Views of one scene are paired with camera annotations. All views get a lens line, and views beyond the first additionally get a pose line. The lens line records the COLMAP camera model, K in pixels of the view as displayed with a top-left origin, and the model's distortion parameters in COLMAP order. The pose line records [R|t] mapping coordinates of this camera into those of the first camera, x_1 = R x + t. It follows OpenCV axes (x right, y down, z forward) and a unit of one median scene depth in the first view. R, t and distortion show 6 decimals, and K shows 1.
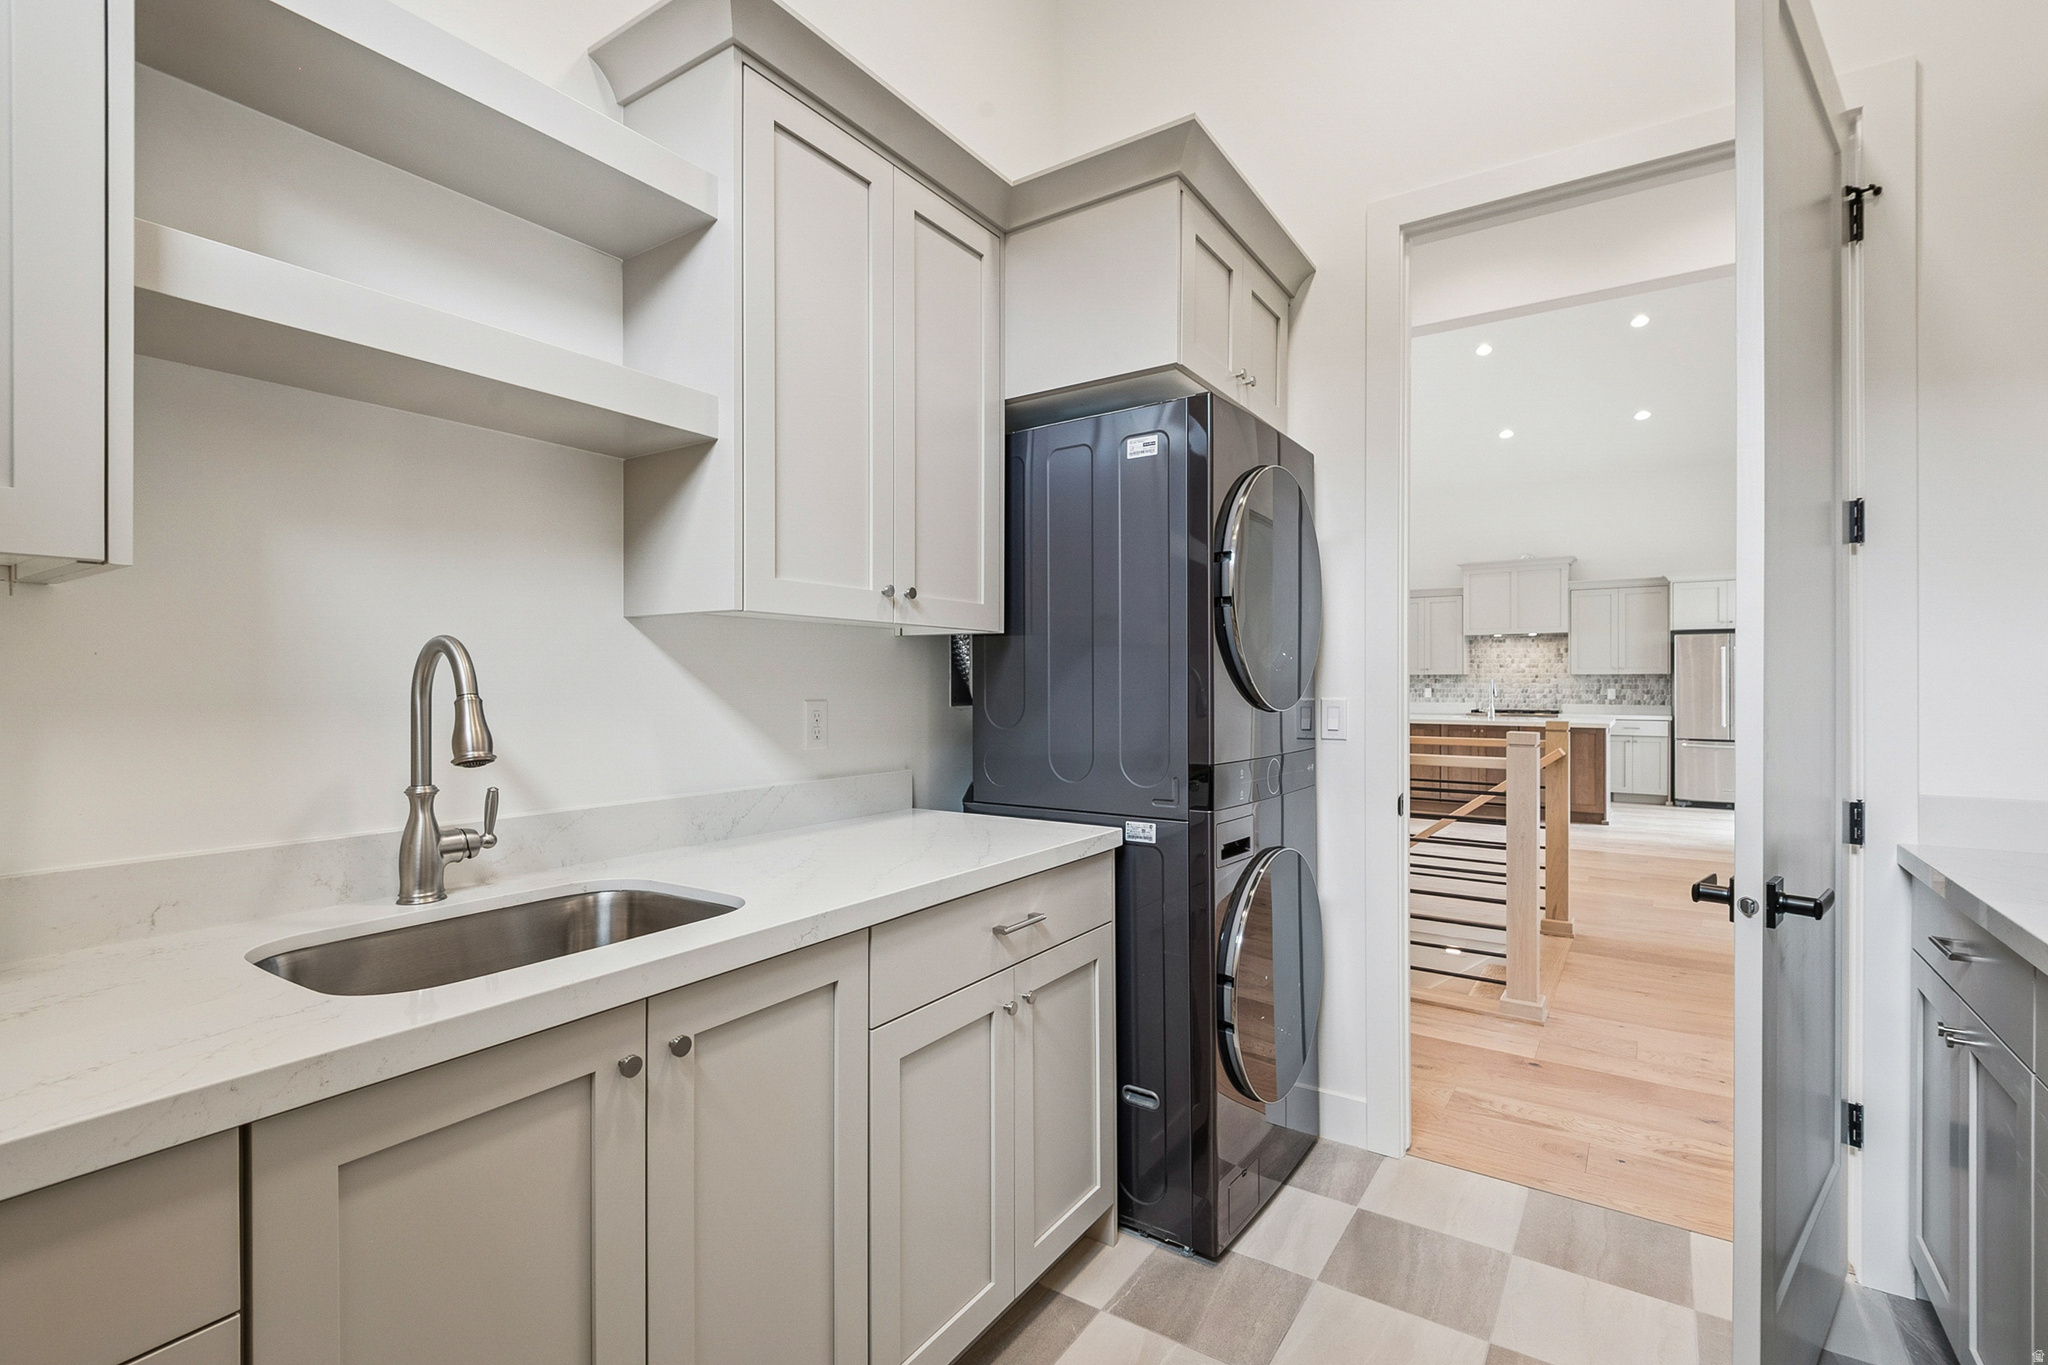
lens RADIAL K [[935.9, 0, 1012.5], [0, 935.9, 678.8], [0, 0, 1]] dist [0.005247, -0.008641]
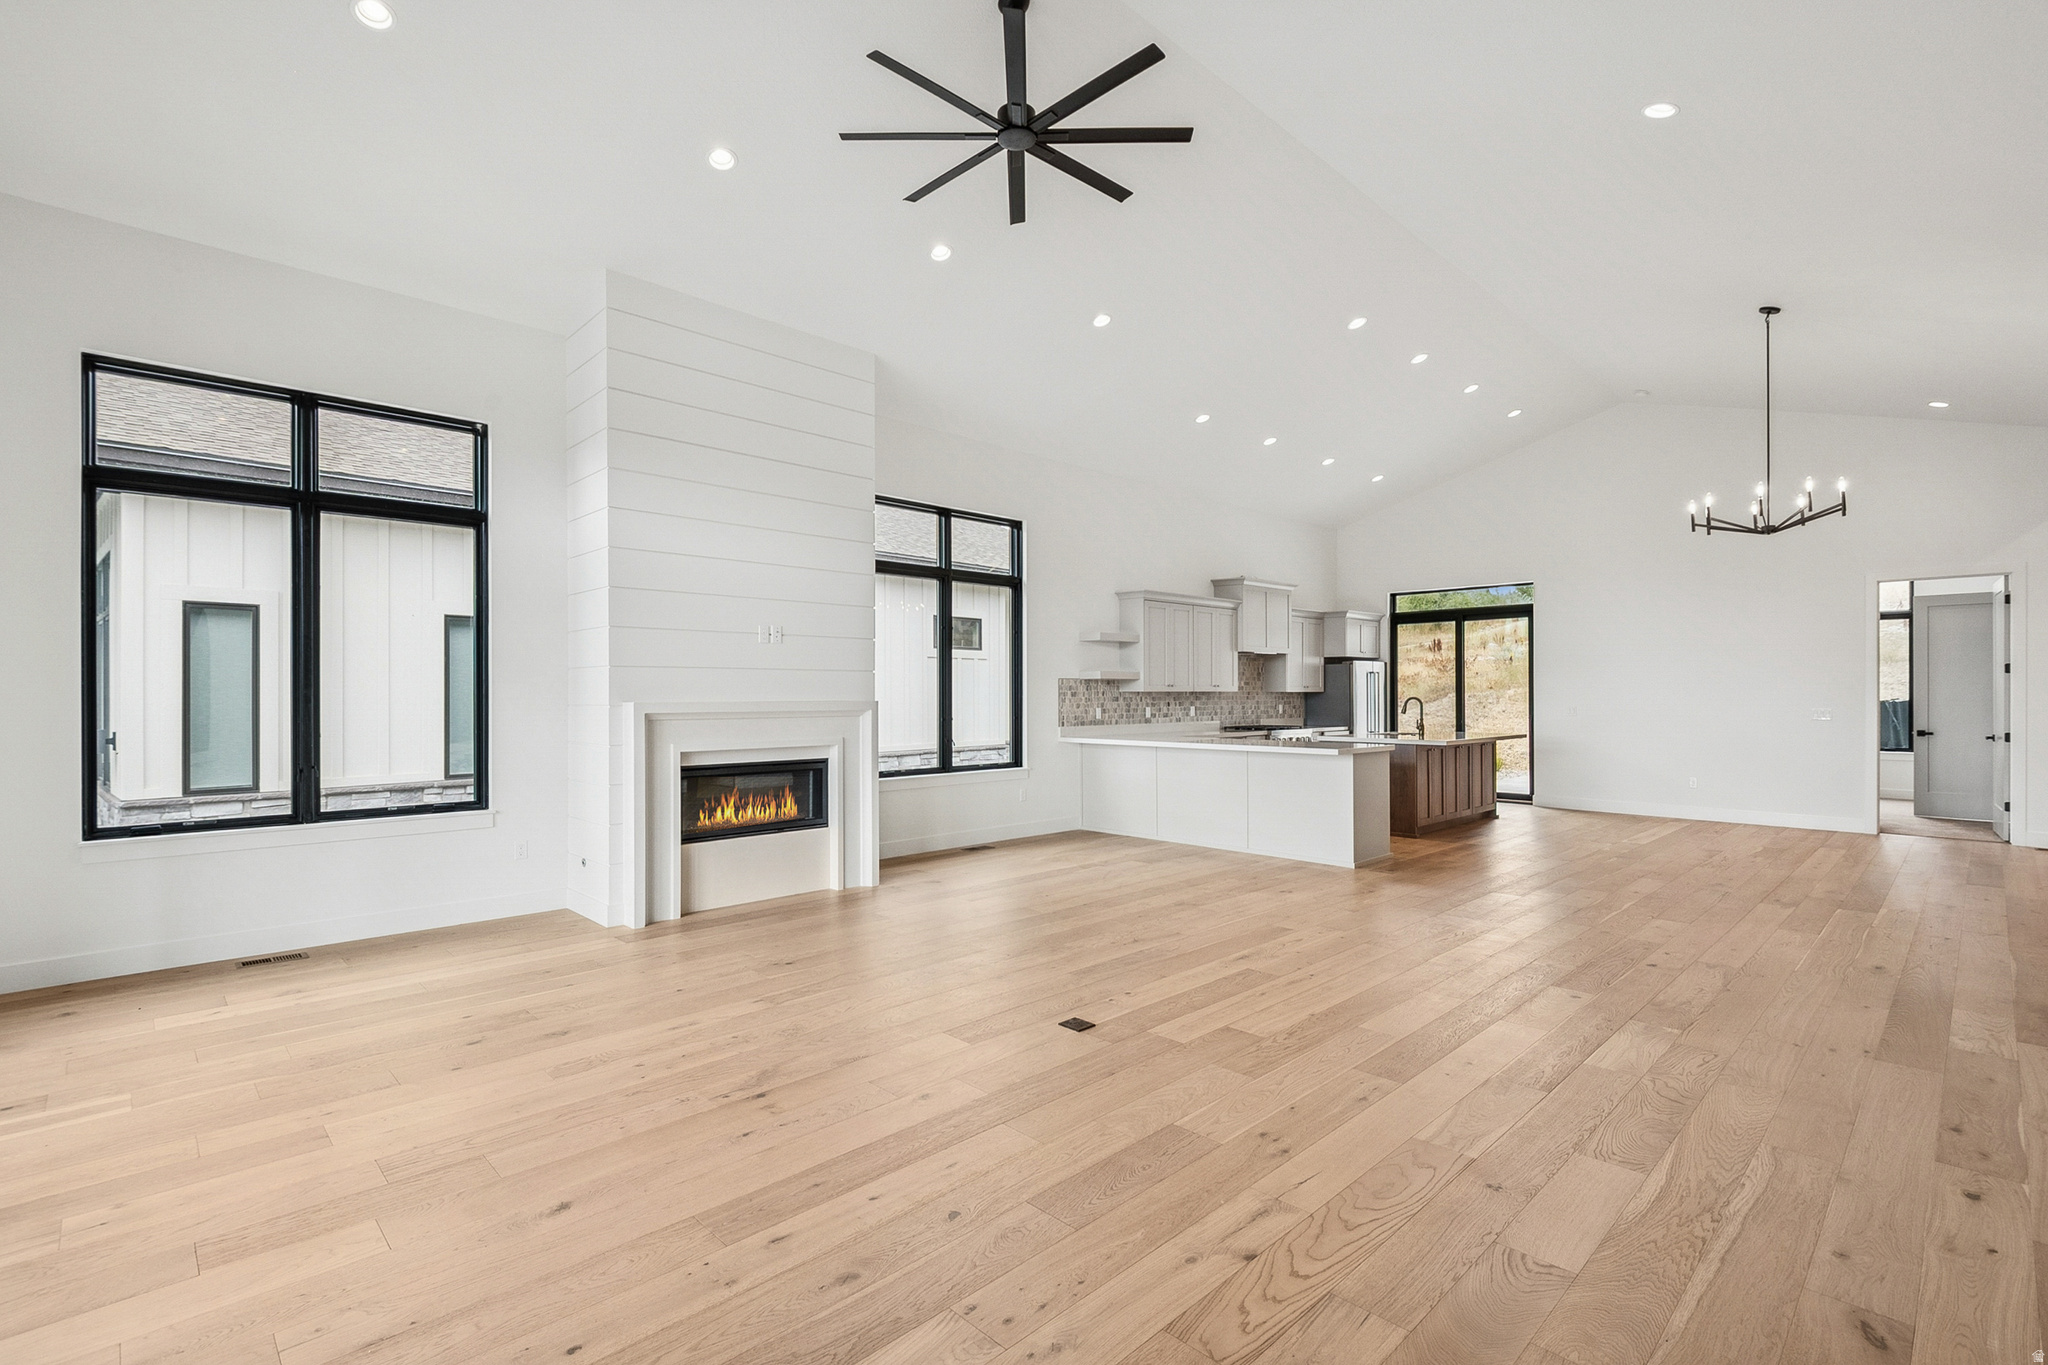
lens RADIAL K [[935.9, 0, 1044.4], [0, 935.9, 697.9], [0, 0, 1]] dist [0.005247, -0.008641]
pose [[0.180134, 0.001701, 0.983641, -0.536950], [0.006604, 0.999974, -0.002939, 0.003812], [-0.983620, 0.007025, 0.180118, 1.084069]]
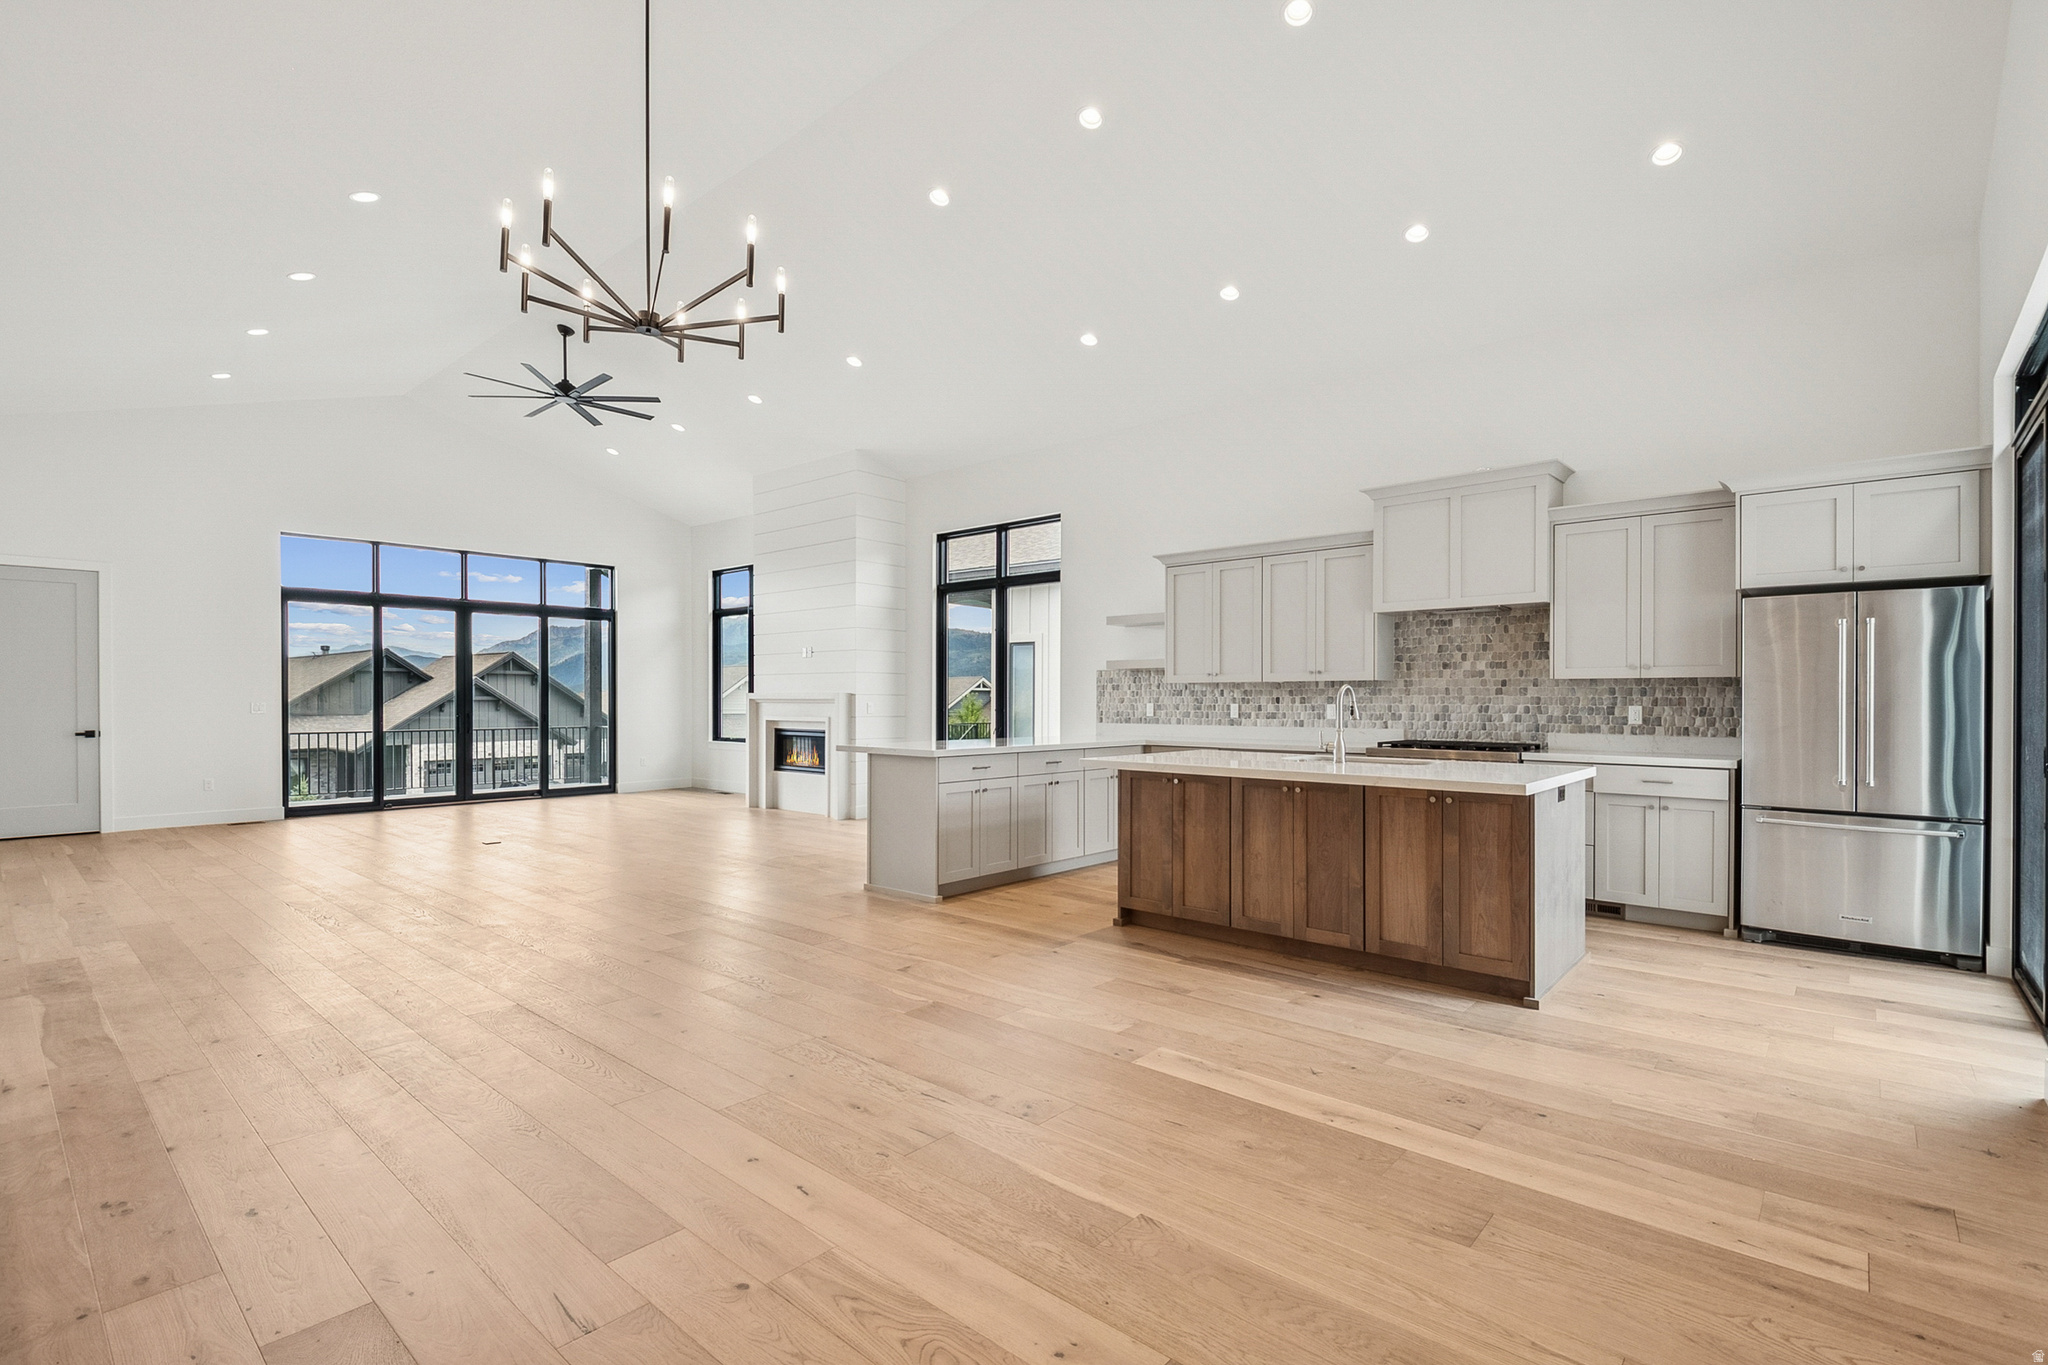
lens RADIAL K [[935.9, 0, 1029.0], [0, 935.9, 698.9], [0, 0, 1]] dist [0.005247, -0.008641]
pose [[0.992582, 0.001586, -0.121567, 0.359538], [-0.001146, 0.999993, 0.003685, 0.005288], [0.121572, -0.003518, 0.992576, 0.421944]]
